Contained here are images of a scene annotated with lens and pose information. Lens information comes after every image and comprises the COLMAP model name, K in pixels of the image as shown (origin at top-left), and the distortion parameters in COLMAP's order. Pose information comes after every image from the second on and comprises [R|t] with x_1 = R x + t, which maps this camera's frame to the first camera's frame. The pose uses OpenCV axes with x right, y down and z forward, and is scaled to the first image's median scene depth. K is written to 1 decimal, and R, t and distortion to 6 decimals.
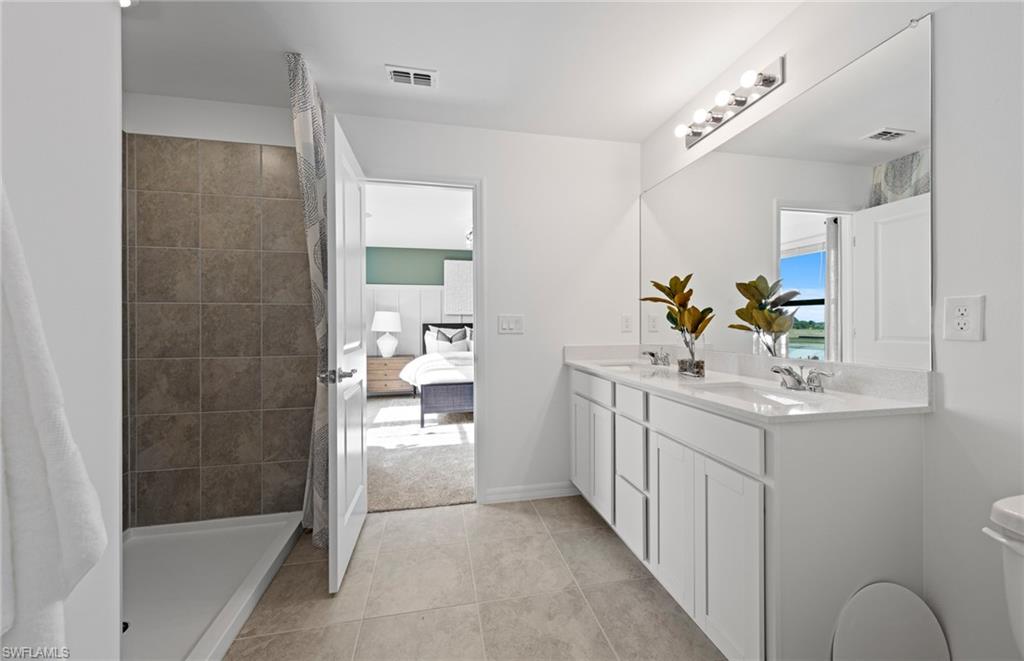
lens RADIAL K [[382.6, 0, 513.4], [0, 382.6, 323.6], [0, 0, 1]] dist [0.008654, -0.001301]
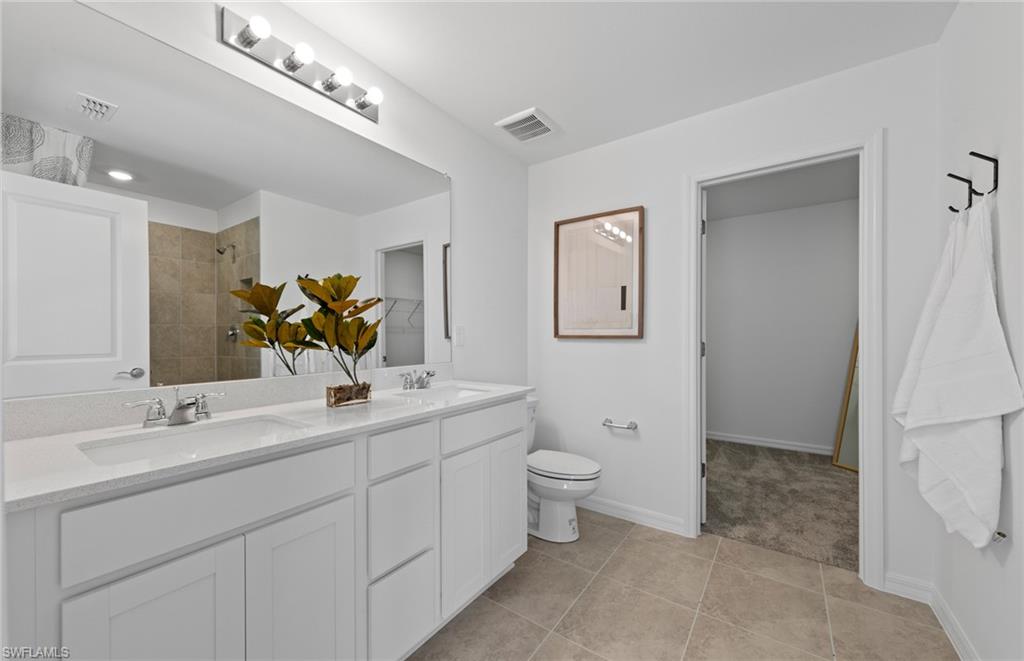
lens RADIAL K [[382.6, 0, 515.2], [0, 382.6, 336.4], [0, 0, 1]] dist [0.008654, -0.001301]
pose [[-0.683411, 0.002703, 0.730029, -0.351286], [0.002799, 0.999995, -0.001083, -0.003299], [-0.730029, 0.001303, -0.683415, 1.319939]]
